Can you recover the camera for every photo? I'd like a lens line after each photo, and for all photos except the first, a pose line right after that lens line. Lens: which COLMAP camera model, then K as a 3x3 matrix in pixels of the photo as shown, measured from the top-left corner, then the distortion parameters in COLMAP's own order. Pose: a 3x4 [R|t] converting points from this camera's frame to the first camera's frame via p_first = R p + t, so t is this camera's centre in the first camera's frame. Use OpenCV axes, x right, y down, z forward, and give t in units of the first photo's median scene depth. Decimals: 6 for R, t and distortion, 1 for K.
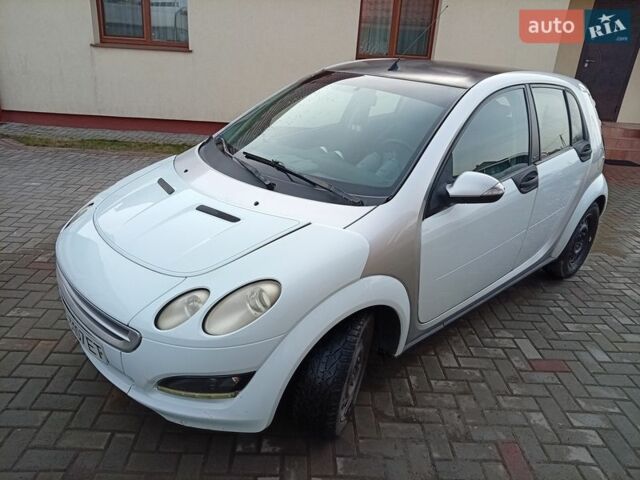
lens RADIAL K [[478.7, 0, 320.0], [0, 478.7, 240.0], [0, 0, 1]] dist [0.002541, -0.036920]
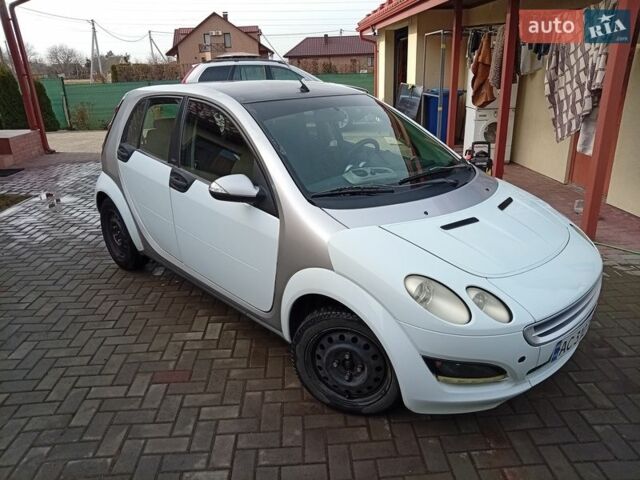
lens RADIAL K [[473.3, 0, 320.7], [0, 473.3, 239.4], [0, 0, 1]] dist [-0.003178, -0.007372]
pose [[-0.036850, -0.404748, 0.913685, -1.214147], [0.397488, 0.832931, 0.385006, -0.574363], [-0.916867, 0.377367, 0.130189, 1.141326]]
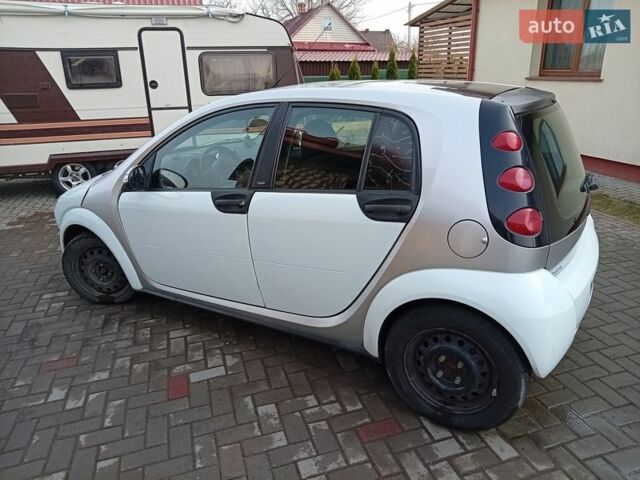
lens RADIAL K [[473.3, 0, 320.7], [0, 473.3, 239.4], [0, 0, 1]] dist [-0.003178, -0.007372]
pose [[0.277442, 0.260172, -0.924844, 1.558210], [-0.325291, 0.931217, 0.164381, -0.301751], [0.903998, 0.255237, 0.342990, 0.973965]]
